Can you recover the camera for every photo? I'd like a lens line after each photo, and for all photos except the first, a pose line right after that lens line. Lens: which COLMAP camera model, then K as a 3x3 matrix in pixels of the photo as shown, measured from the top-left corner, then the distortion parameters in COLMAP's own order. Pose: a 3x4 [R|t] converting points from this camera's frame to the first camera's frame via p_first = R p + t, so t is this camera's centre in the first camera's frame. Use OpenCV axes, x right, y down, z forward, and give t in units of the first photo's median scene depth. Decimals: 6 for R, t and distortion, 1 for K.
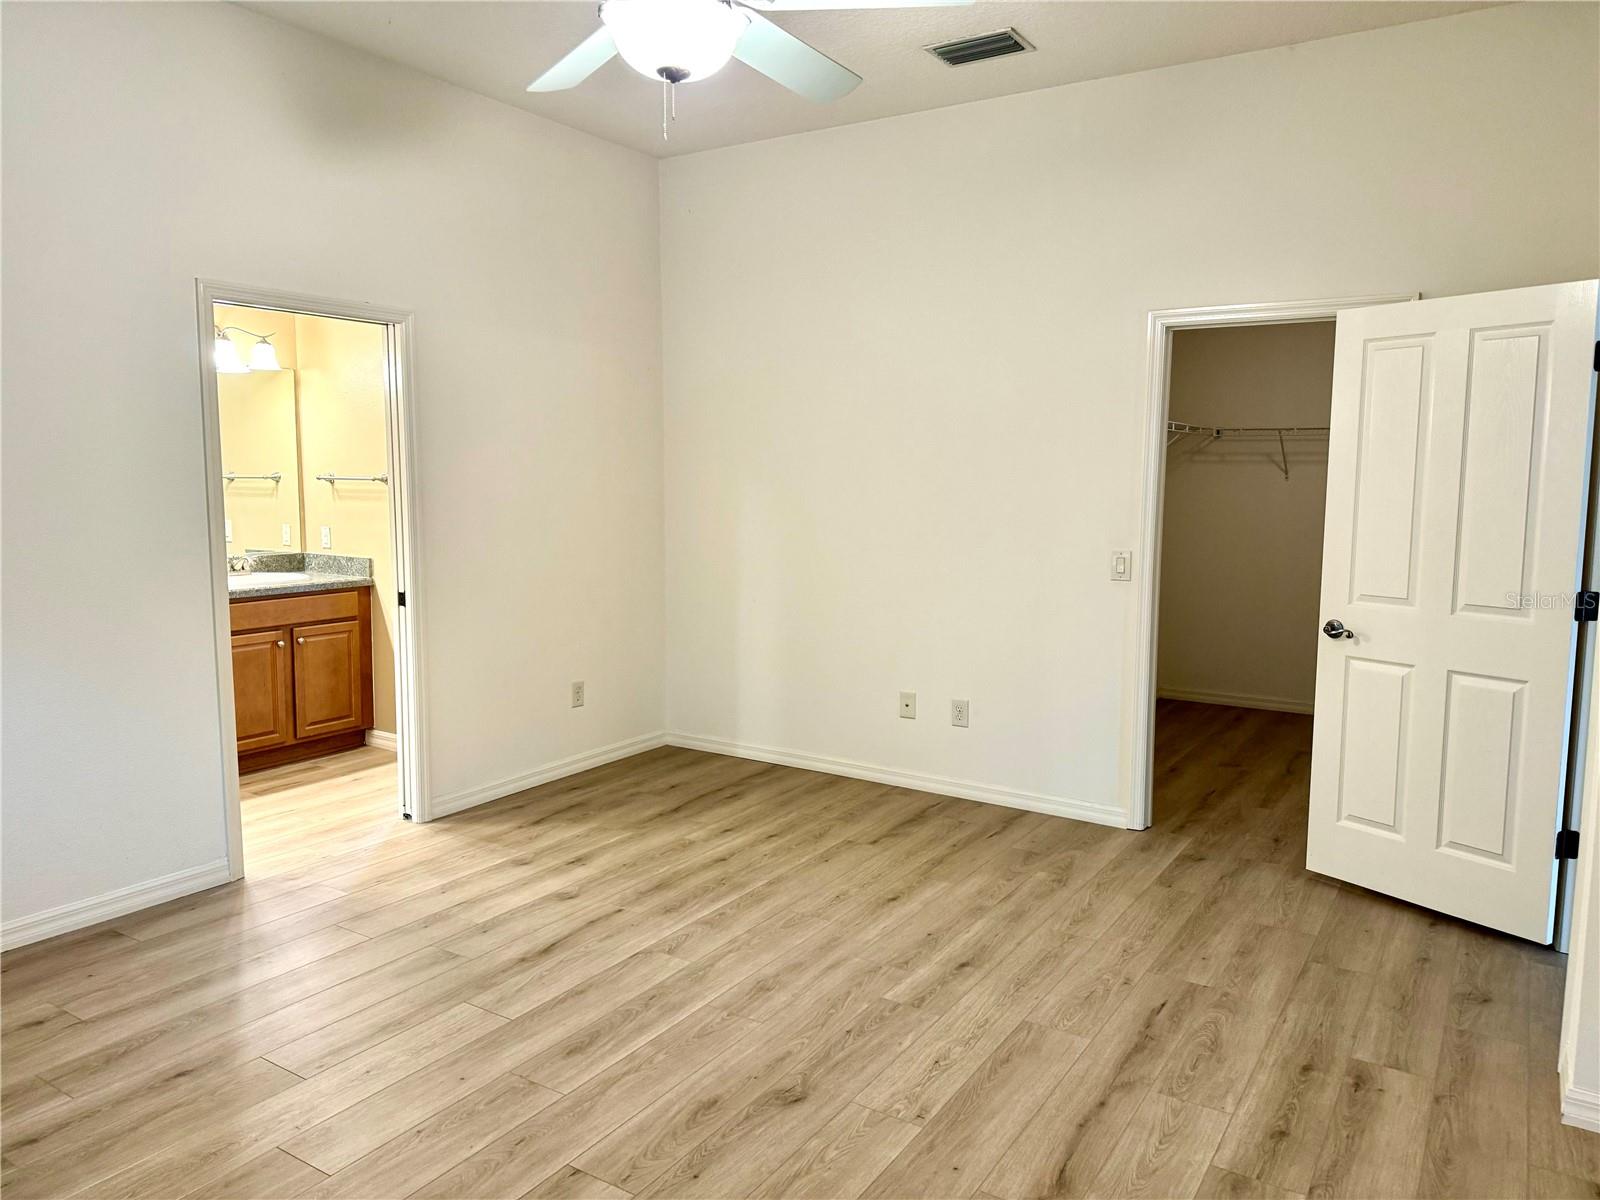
lens RADIAL K [[1132.5, 0, 800.8], [0, 1132.5, 575.8], [0, 0, 1]] dist [0.093085, -0.101277]
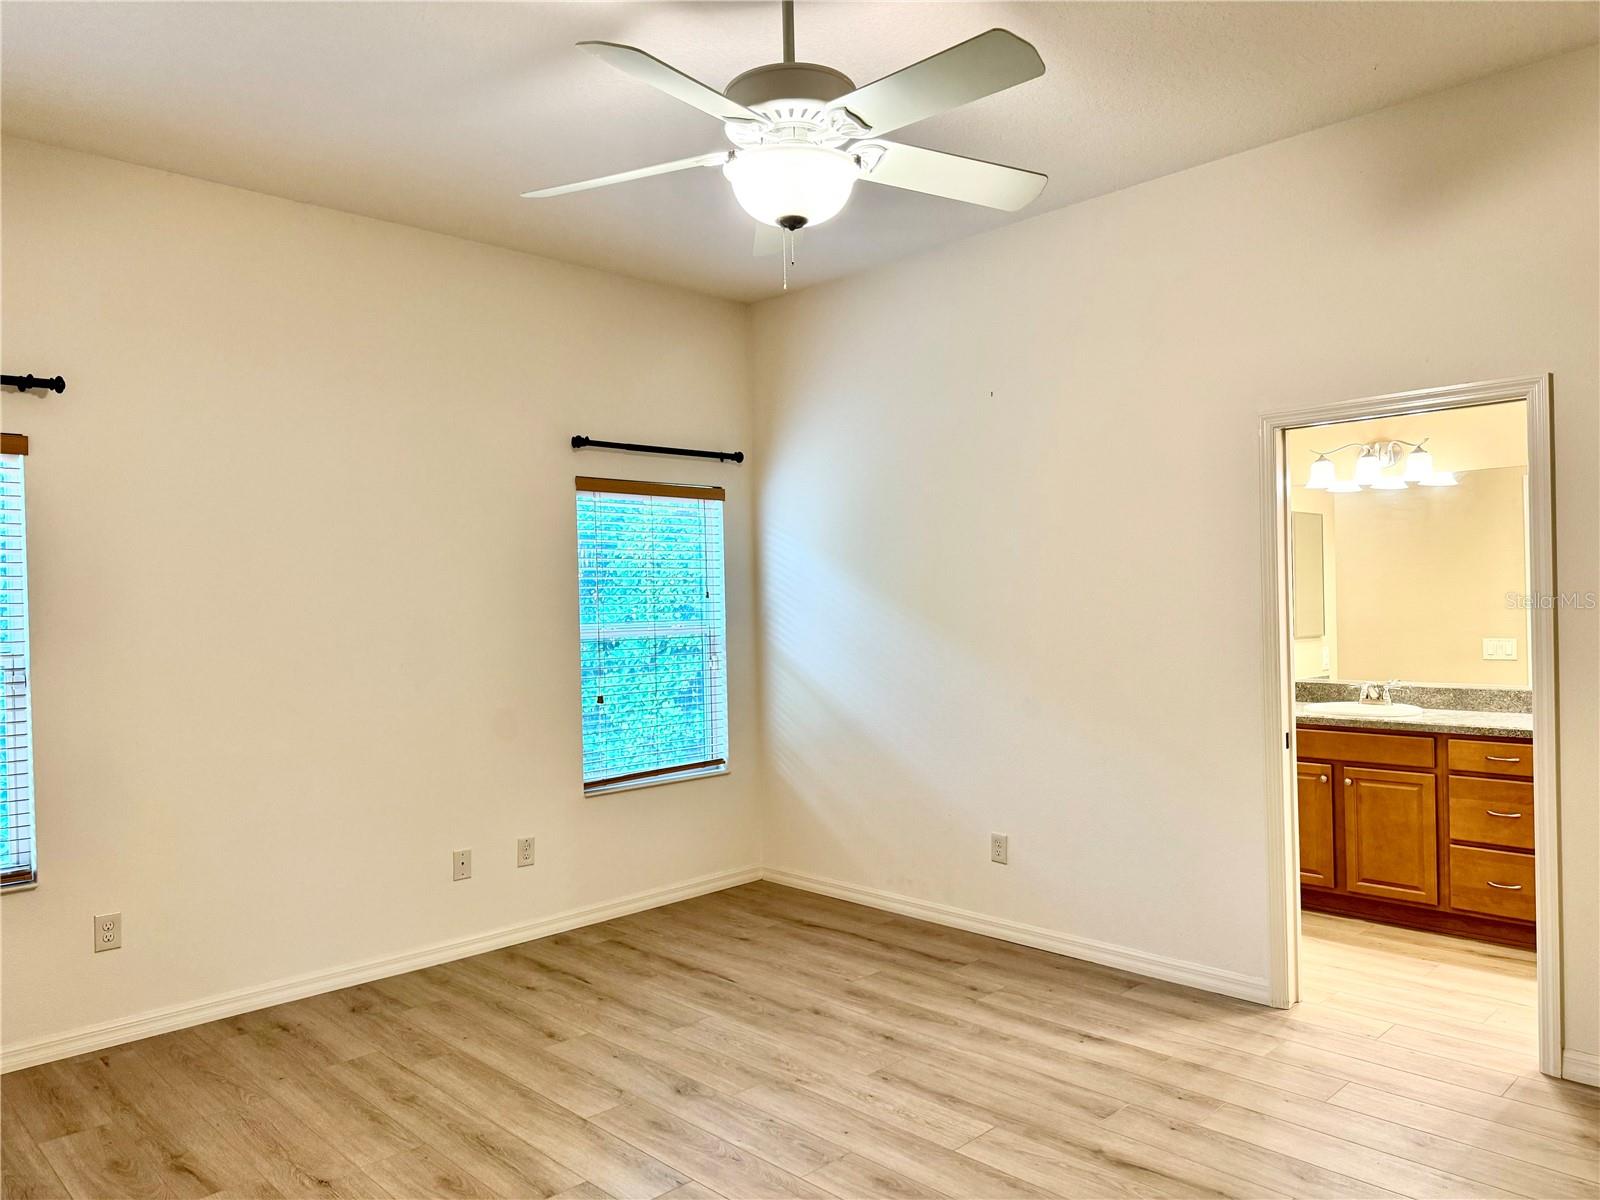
lens RADIAL K [[1127.3, 0, 794.9], [0, 1127.3, 603.1], [0, 0, 1]] dist [0.071125, -0.078228]
pose [[-0.225690, 0.000304, -0.974199, 0.634706], [-0.068687, 0.997506, 0.016224, -0.079308], [0.971775, 0.070576, -0.225106, 0.901908]]
